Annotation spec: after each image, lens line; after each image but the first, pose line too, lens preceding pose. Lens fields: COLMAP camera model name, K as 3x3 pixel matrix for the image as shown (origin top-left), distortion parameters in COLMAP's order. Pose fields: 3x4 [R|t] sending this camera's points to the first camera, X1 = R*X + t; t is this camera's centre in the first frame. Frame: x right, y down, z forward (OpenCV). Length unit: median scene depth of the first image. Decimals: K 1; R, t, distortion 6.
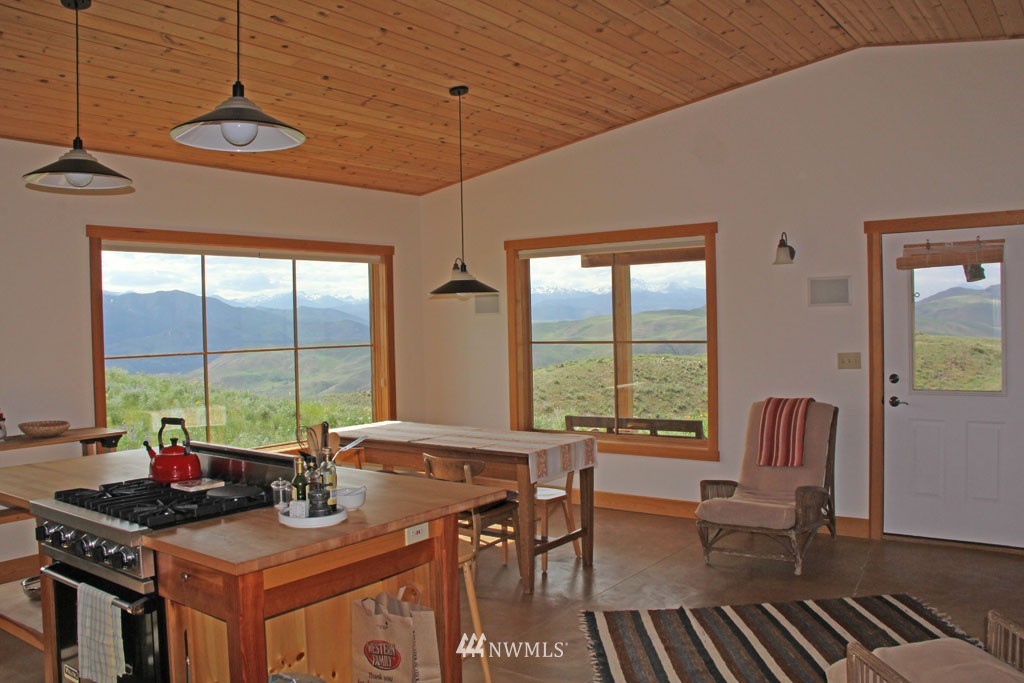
lens RADIAL K [[848.4, 0, 514.1], [0, 848.4, 338.4], [0, 0, 1]] dist [-0.171725, 0.127886]
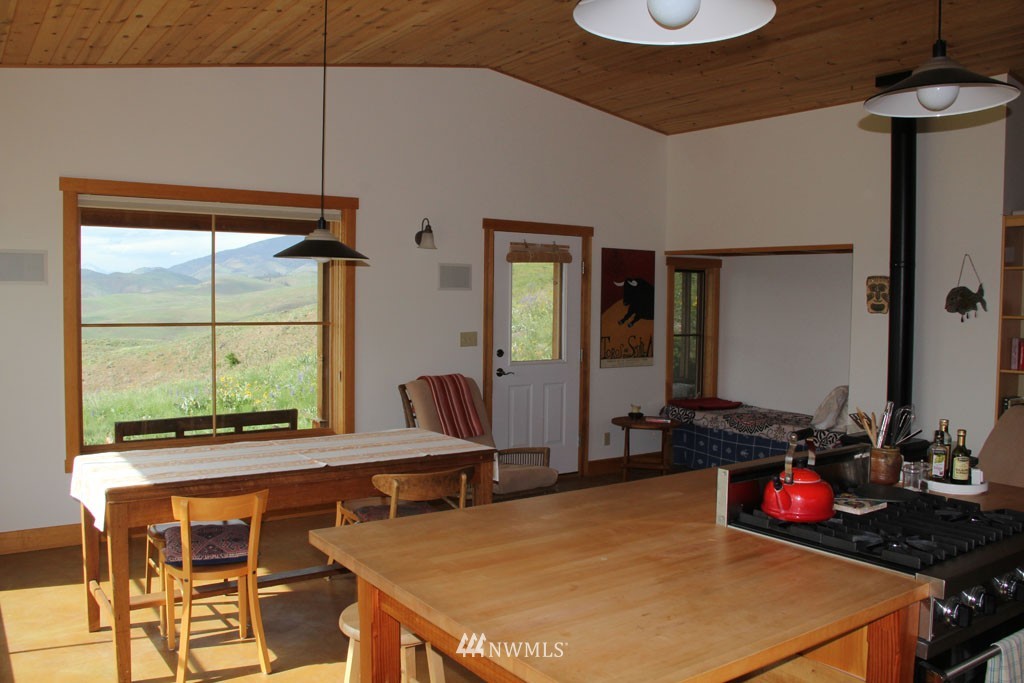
lens RADIAL K [[848.4, 0, 515.4], [0, 848.4, 342.7], [0, 0, 1]] dist [-0.171725, 0.127886]
pose [[0.309549, -0.018117, 0.950711, -0.686569], [0.002496, 0.999831, 0.018241, 0.010754], [-0.950880, -0.003274, 0.309542, 0.581971]]
